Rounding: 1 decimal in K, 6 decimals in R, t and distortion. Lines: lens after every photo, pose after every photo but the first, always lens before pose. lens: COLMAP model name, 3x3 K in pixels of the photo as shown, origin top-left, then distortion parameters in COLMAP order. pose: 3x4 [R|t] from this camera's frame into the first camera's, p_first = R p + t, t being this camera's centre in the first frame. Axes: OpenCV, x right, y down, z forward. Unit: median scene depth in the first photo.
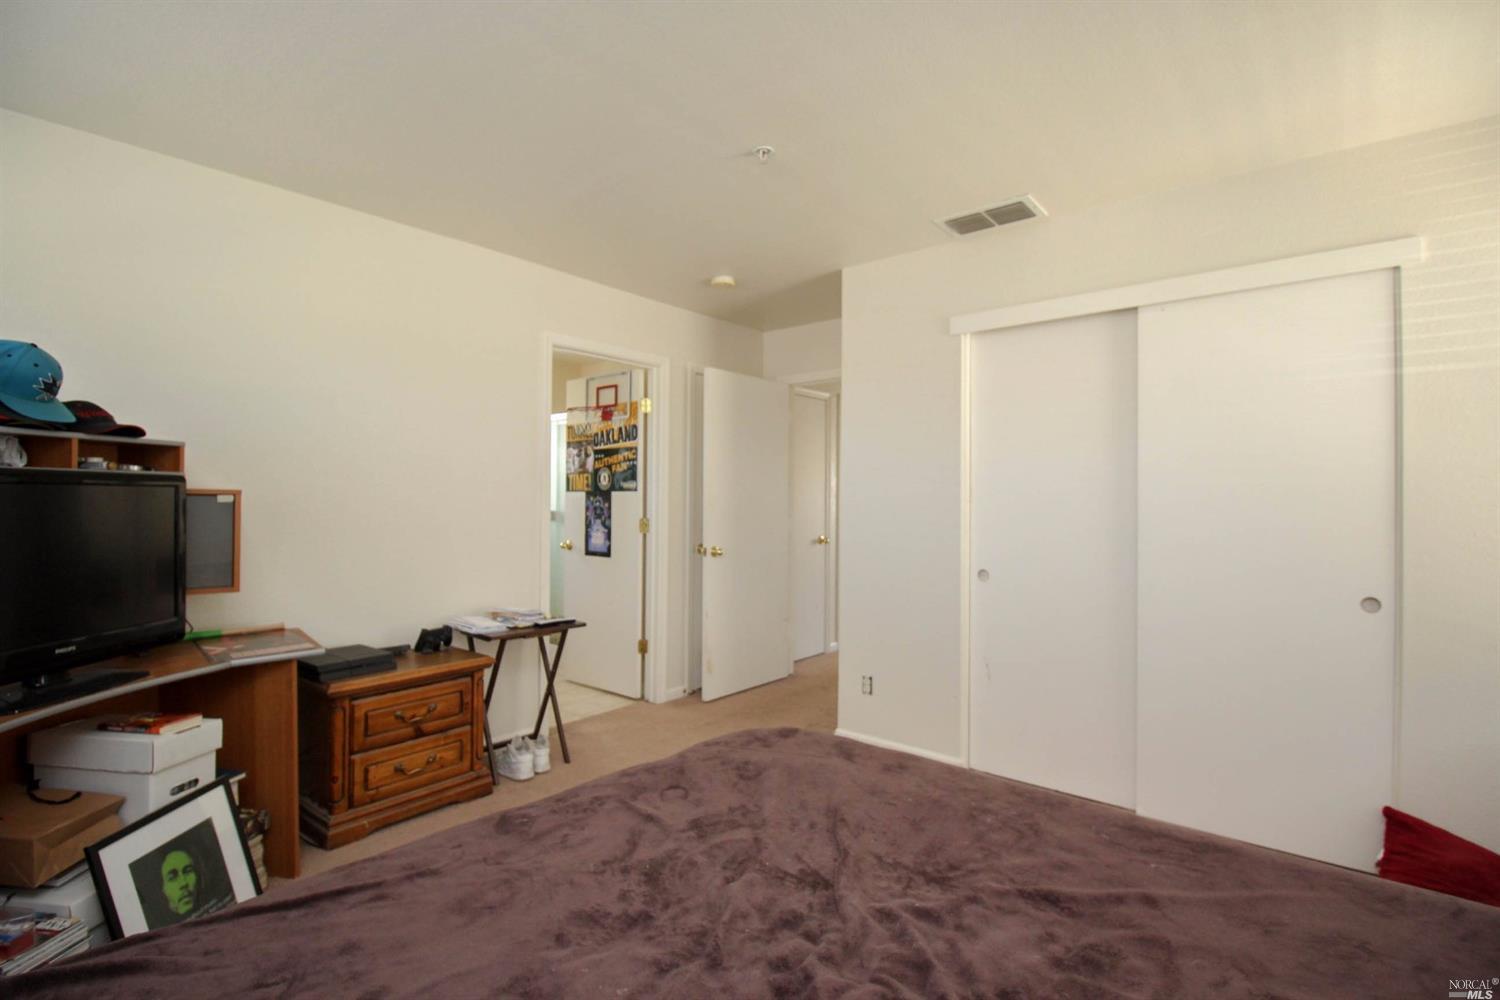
lens RADIAL K [[707.2, 0, 749.8], [0, 707.2, 496.0], [0, 0, 1]] dist [0.001044, -0.014196]
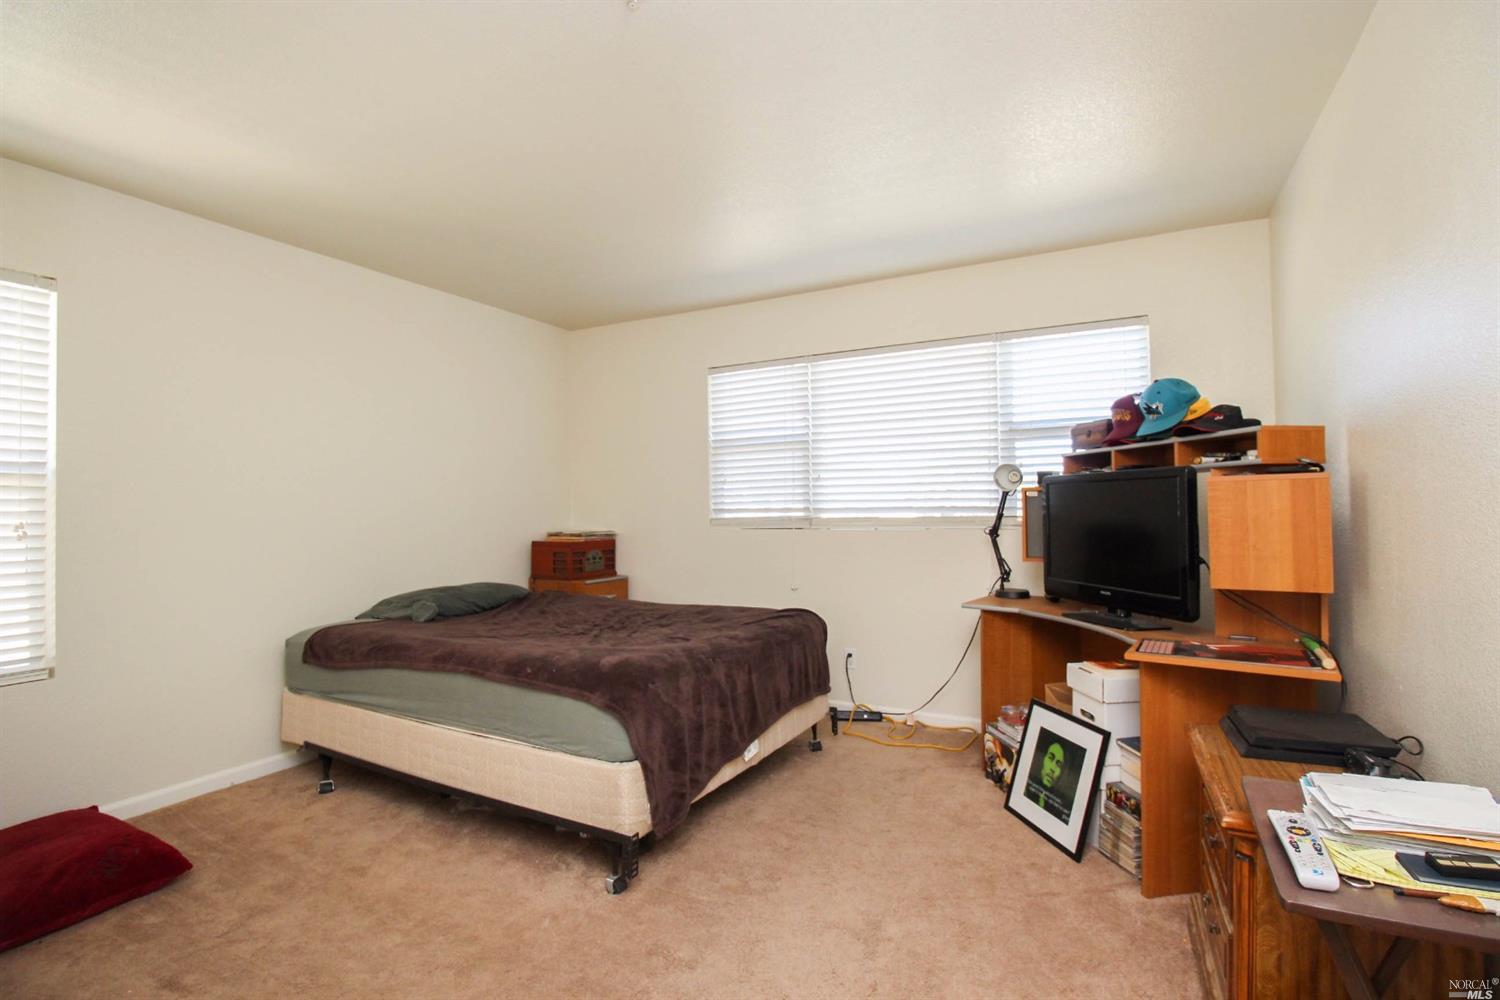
lens RADIAL K [[707.2, 0, 749.8], [0, 707.2, 496.0], [0, 0, 1]] dist [0.001044, -0.014196]
pose [[-0.980106, 0.005552, -0.198397, 0.038364], [0.009780, 0.999745, -0.020337, 0.022530], [0.198233, -0.021873, -0.979911, 1.455130]]
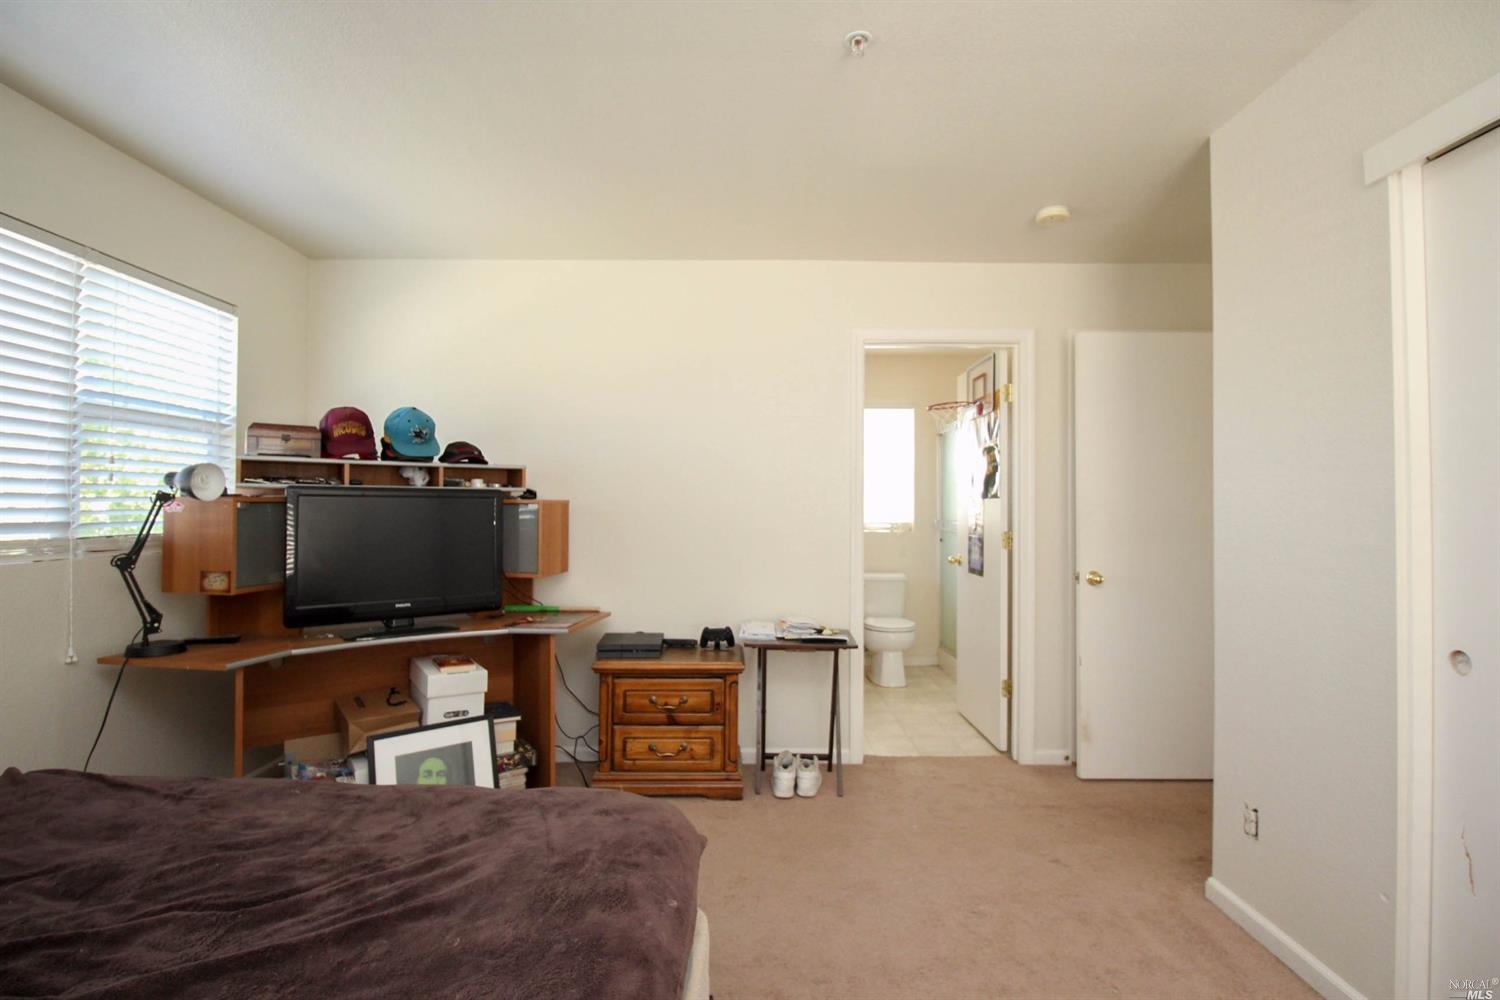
lens RADIAL K [[707.2, 0, 749.8], [0, 707.2, 496.0], [0, 0, 1]] dist [0.001044, -0.014196]
pose [[0.635760, -0.016912, -0.771701, 0.437545], [0.003035, 0.999807, -0.019411, 0.008698], [0.771880, 0.009999, 0.635689, 0.374312]]
